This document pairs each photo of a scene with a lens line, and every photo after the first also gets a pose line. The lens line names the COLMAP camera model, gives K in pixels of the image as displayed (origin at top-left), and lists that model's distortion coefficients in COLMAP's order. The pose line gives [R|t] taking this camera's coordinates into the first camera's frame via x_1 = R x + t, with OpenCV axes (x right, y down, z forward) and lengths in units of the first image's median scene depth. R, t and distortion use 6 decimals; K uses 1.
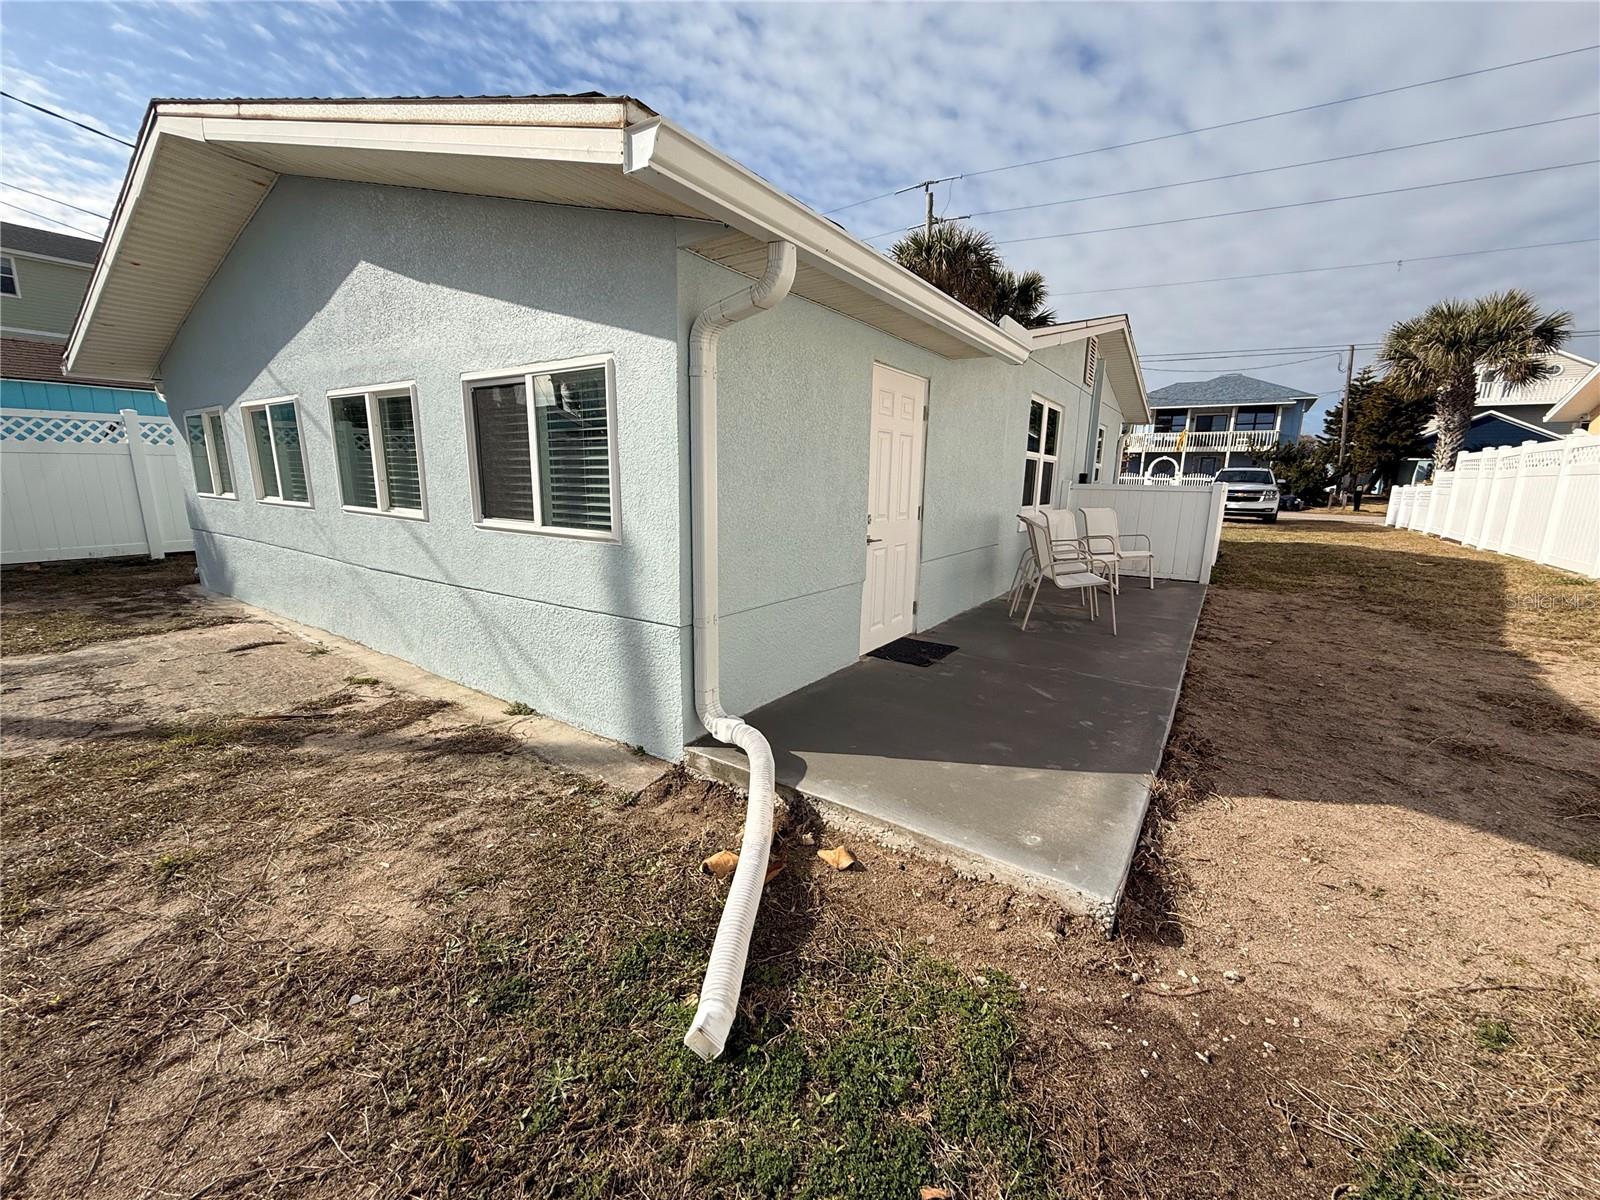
lens RADIAL K [[637.6, 0, 796.4], [0, 637.6, 604.1], [0, 0, 1]] dist [-0.001702, 0.000436]
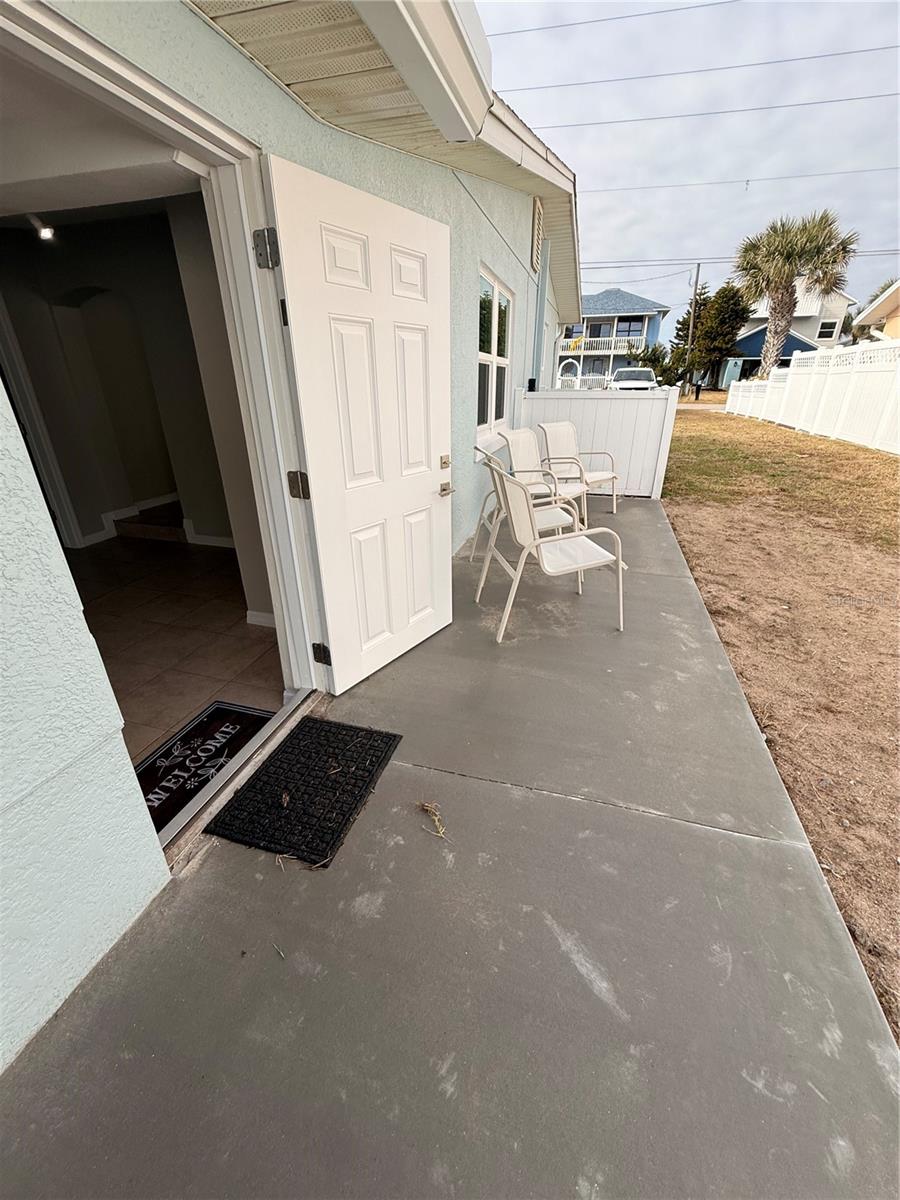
lens RADIAL K [[478.2, 0, 452.8], [0, 478.2, 599.3], [0, 0, 1]] dist [-0.001702, 0.000436]
pose [[0.951047, -0.149021, 0.270744, 0.062027], [0.082424, 0.966639, 0.242520, -0.044161], [-0.297852, -0.208332, 0.931602, 0.192599]]
